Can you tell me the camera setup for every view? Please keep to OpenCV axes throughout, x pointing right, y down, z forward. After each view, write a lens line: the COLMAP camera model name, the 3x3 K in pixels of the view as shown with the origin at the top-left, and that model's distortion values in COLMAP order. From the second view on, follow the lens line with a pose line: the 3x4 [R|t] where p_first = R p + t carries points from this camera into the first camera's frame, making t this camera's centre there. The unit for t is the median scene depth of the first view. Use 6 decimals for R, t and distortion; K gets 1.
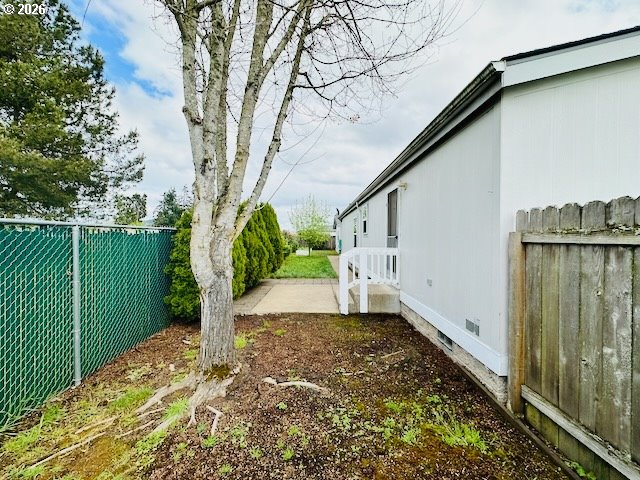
lens RADIAL K [[250.1, 0, 323.3], [0, 250.1, 238.0], [0, 0, 1]] dist [-0.000823, -0.000068]
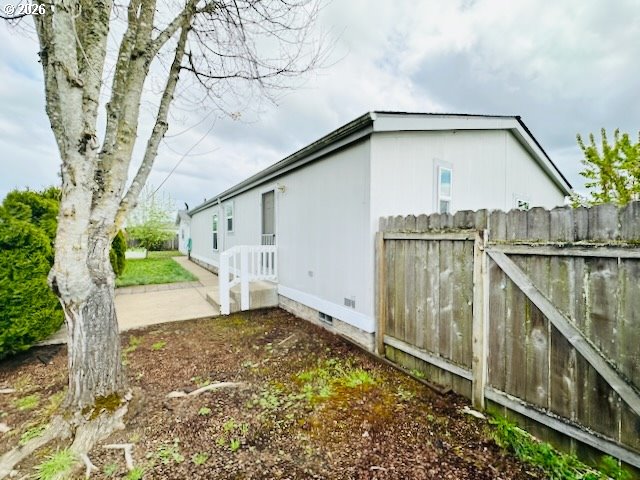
lens RADIAL K [[250.1, 0, 323.3], [0, 250.1, 238.0], [0, 0, 1]] dist [-0.000823, -0.000068]
pose [[0.839651, -0.006466, 0.543088, -0.269478], [0.002530, 0.999965, 0.007995, 0.000241], [-0.543121, -0.005339, 0.839638, -0.044949]]
